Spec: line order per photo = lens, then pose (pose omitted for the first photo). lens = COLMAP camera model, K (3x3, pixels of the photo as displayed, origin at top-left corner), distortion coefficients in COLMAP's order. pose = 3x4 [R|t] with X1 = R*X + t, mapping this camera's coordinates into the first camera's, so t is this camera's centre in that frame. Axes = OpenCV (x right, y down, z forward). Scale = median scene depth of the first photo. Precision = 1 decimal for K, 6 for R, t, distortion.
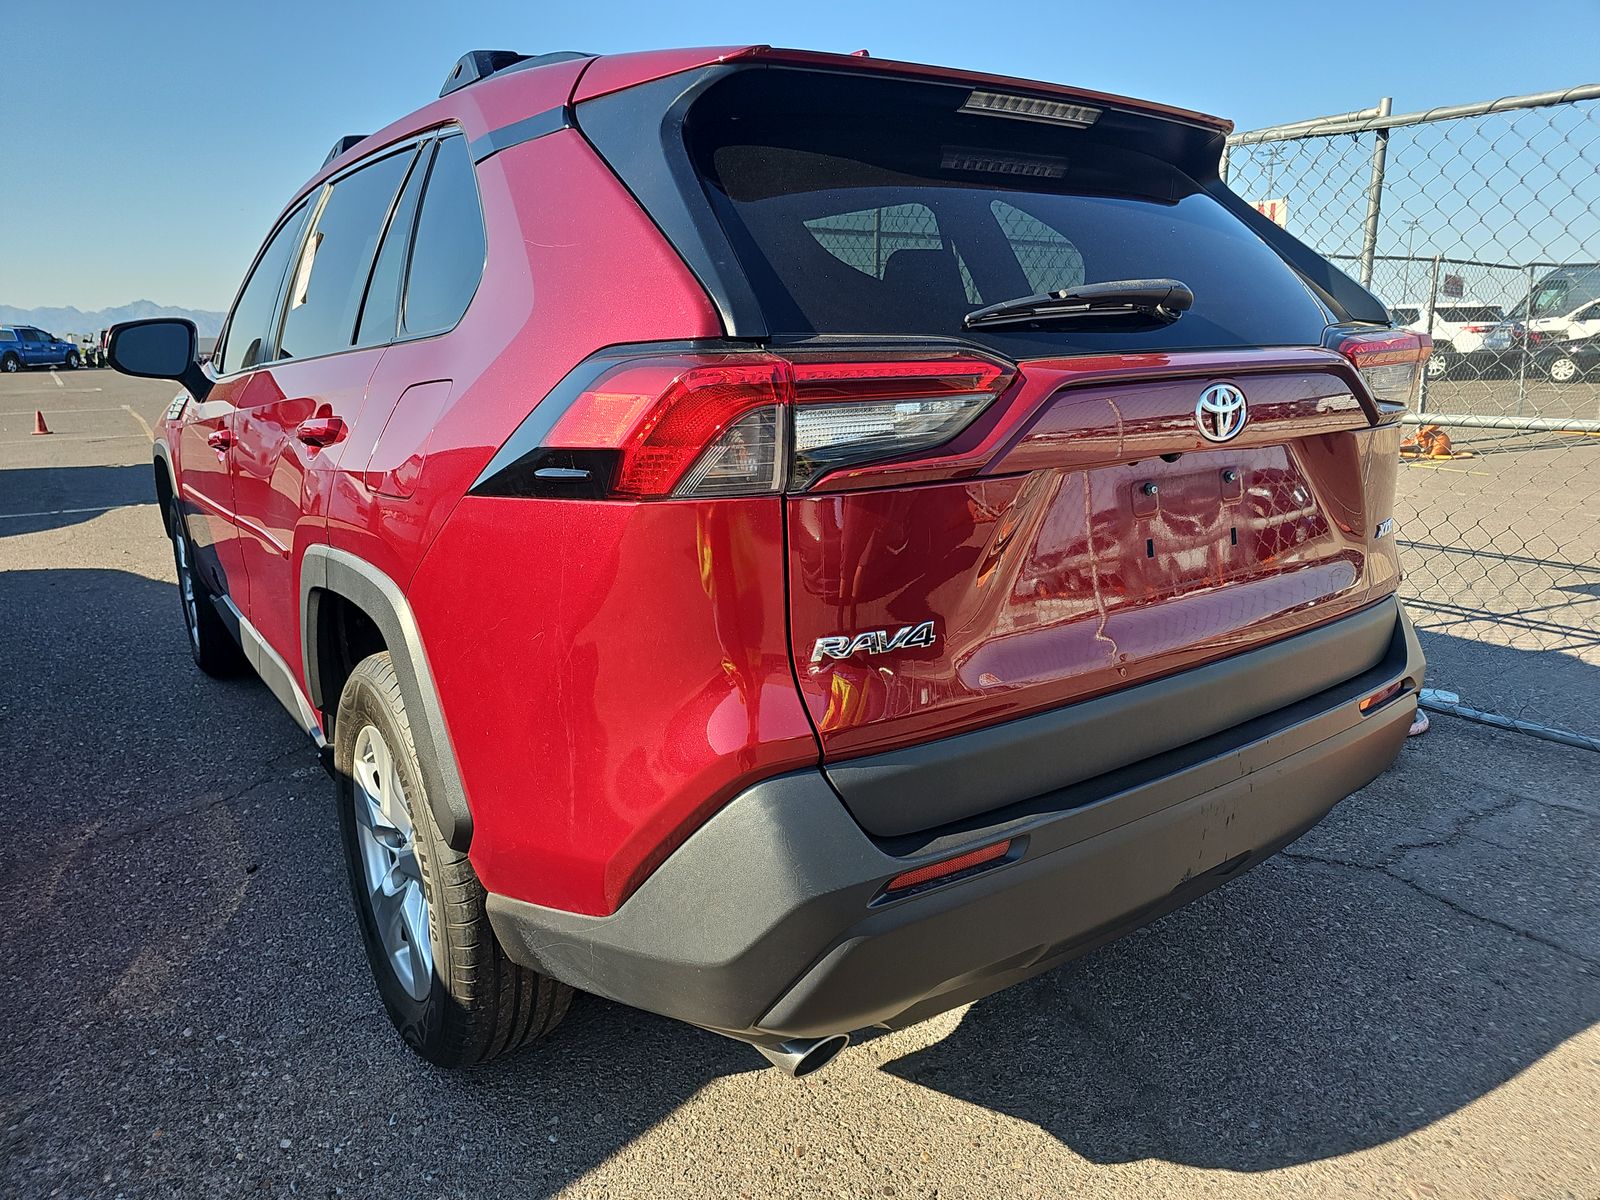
lens RADIAL K [[1107.1, 0, 805.0], [0, 1107.1, 600.4], [0, 0, 1]] dist [0.031487, -0.016898]
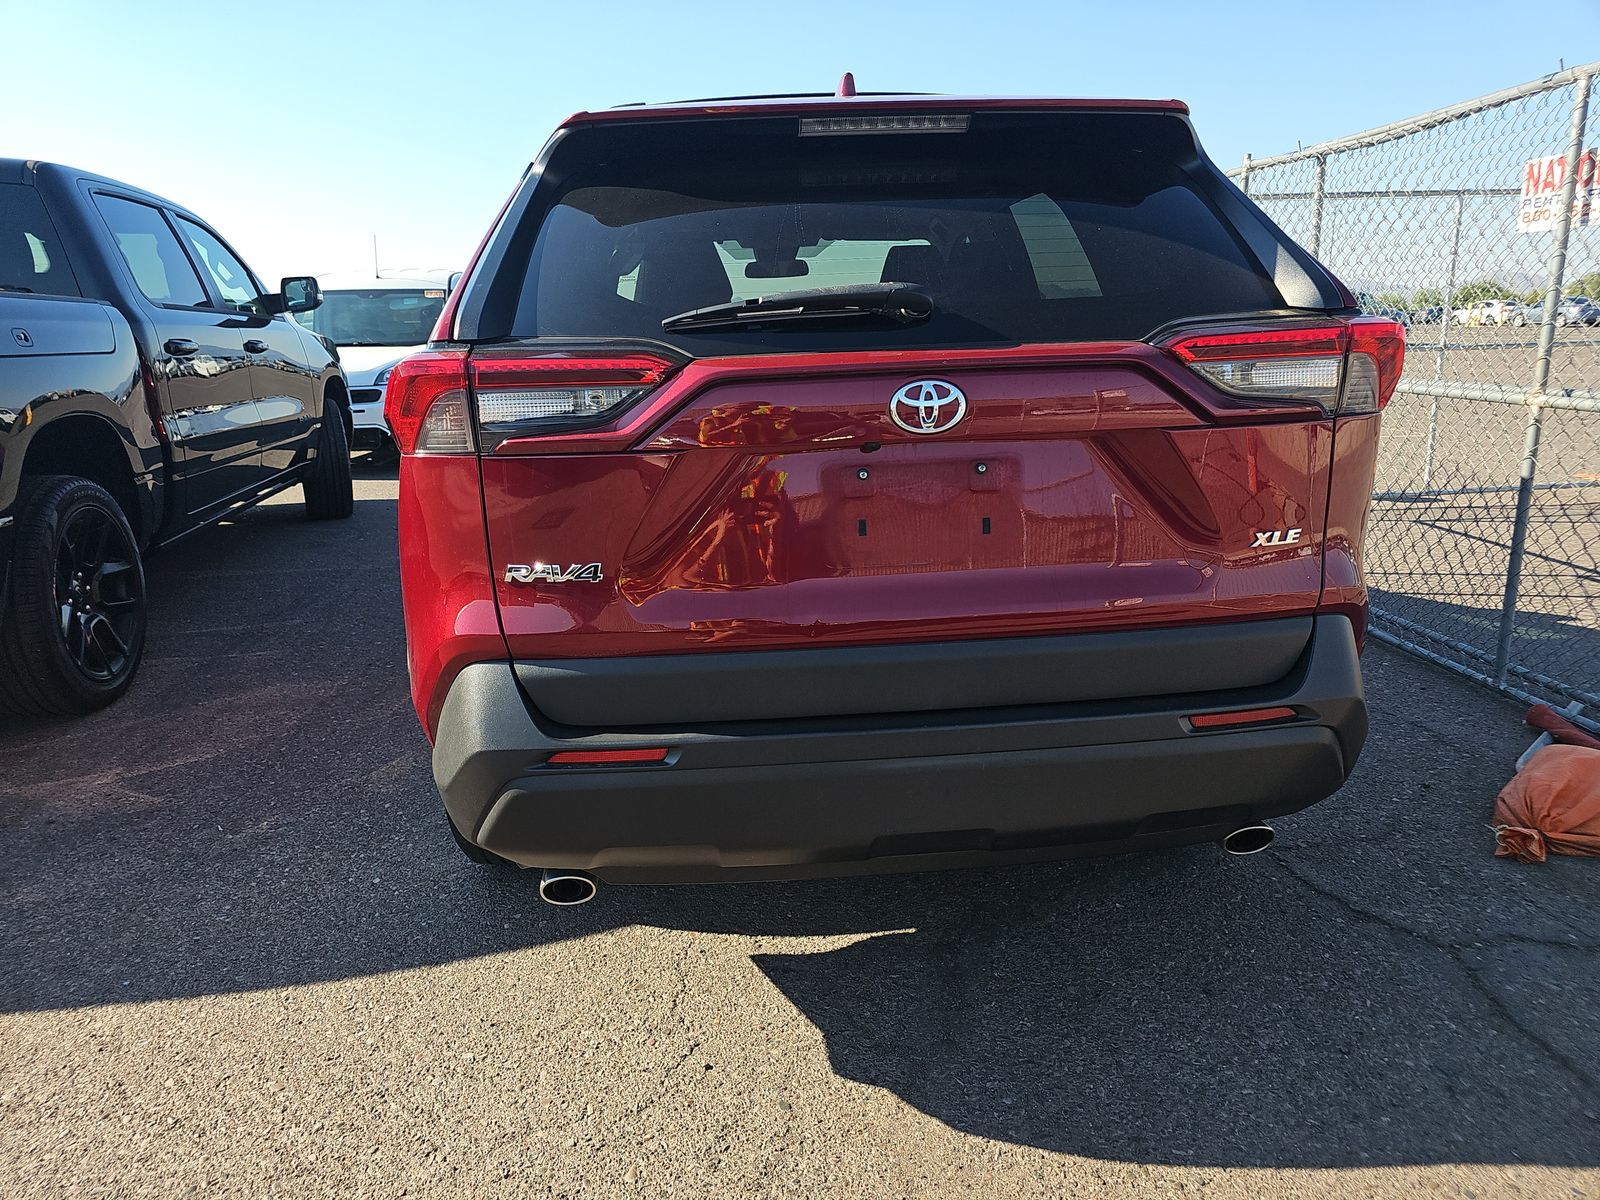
lens RADIAL K [[1107.1, 0, 803.3], [0, 1107.1, 600.8], [0, 0, 1]] dist [0.031487, -0.016898]
pose [[0.852682, 0.121681, -0.508062, 0.844162], [-0.108615, 0.992538, 0.055424, -0.029545], [0.511015, 0.007924, 0.859535, 0.020513]]
